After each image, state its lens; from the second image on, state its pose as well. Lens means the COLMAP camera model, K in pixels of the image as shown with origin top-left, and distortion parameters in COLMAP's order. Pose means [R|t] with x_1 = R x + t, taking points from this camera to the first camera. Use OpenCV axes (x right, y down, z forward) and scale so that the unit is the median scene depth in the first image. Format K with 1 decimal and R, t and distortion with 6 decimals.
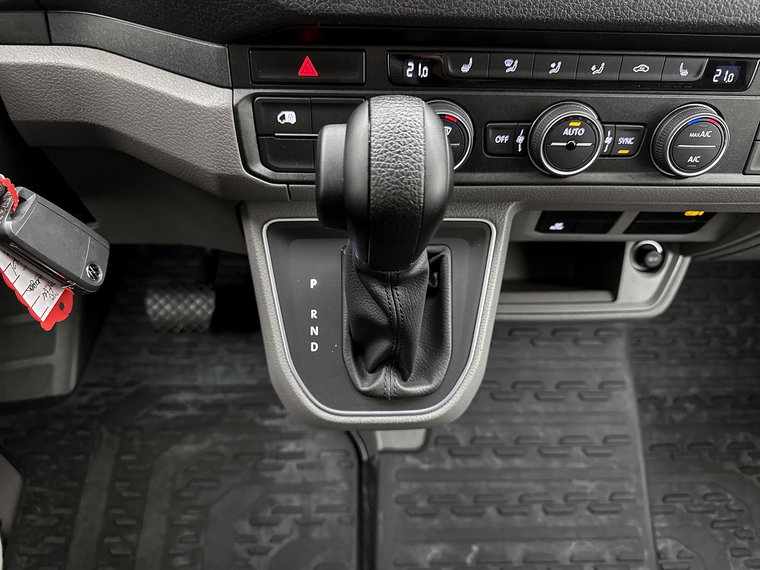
lens RADIAL K [[549.6, 0, 380.5], [0, 549.6, 287.6], [0, 0, 1]] dist [-0.016432, -0.020896]
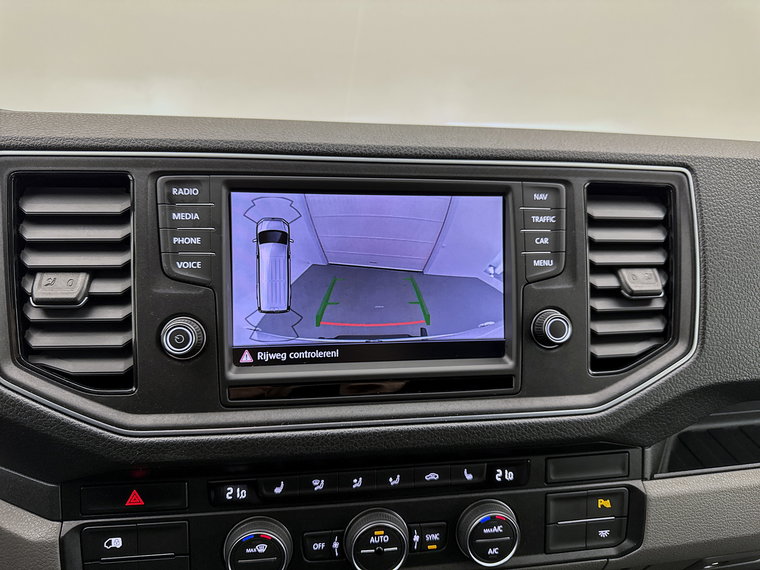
lens RADIAL K [[549.6, 0, 383.4], [0, 549.6, 282.7], [0, 0, 1]] dist [-0.016432, -0.020896]
pose [[0.991314, -0.023989, 0.129309, 0.217218], [0.081094, 0.885555, -0.457401, -0.224184], [-0.103538, 0.463914, 0.879809, -0.210285]]
